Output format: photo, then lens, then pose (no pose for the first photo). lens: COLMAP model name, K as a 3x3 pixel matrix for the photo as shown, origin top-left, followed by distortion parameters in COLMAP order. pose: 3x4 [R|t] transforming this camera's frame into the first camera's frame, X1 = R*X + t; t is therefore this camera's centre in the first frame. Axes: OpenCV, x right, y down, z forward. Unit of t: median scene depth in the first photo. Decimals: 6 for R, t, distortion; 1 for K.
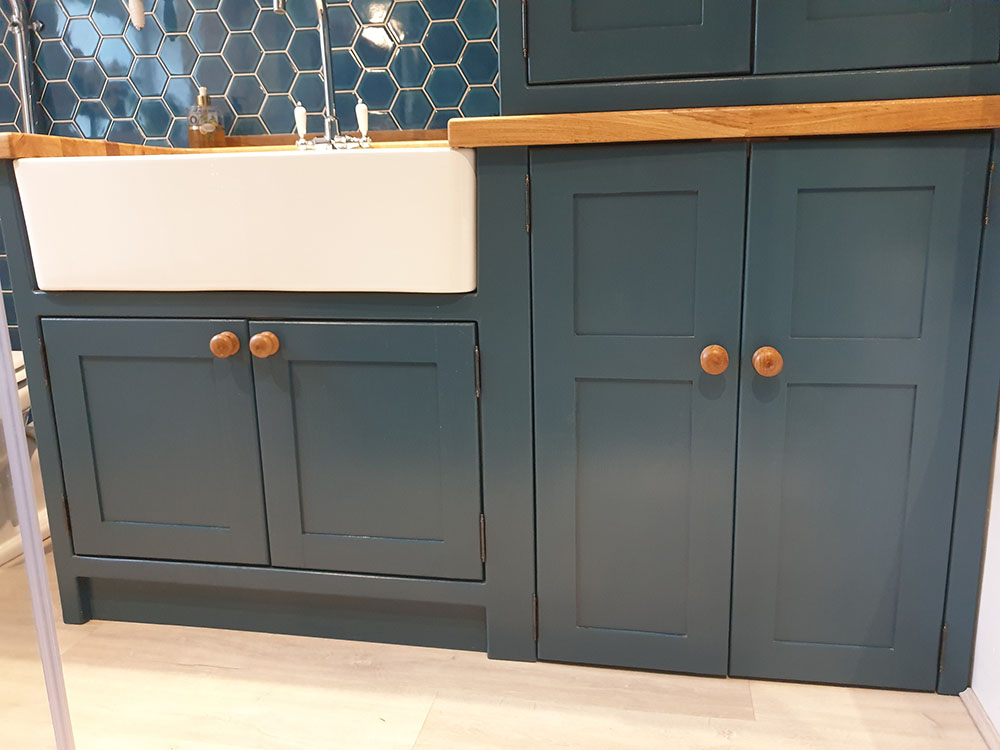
lens RADIAL K [[765.4, 0, 540.7], [0, 765.4, 371.0], [0, 0, 1]] dist [0.051141, -0.044735]
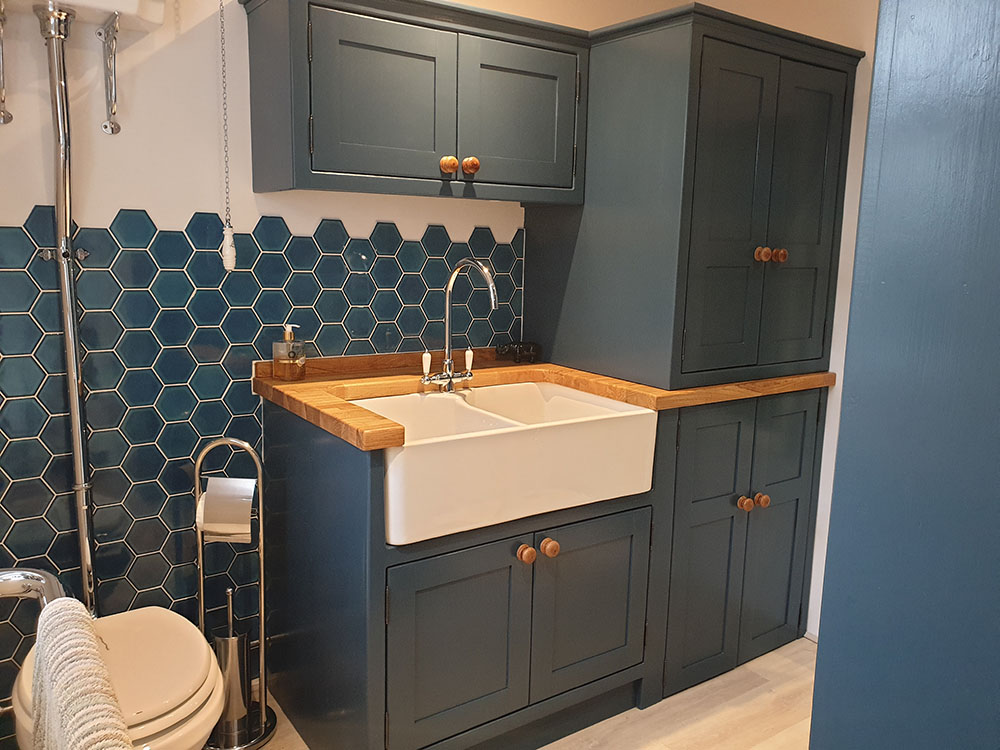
lens RADIAL K [[789.5, 0, 523.3], [0, 789.5, 364.4], [0, 0, 1]] dist [0.075003, -0.101449]
pose [[0.700087, -0.073000, 0.710317, -1.623882], [0.101149, 0.994868, 0.002552, -0.442022], [-0.706858, 0.070061, 0.703878, -0.056826]]
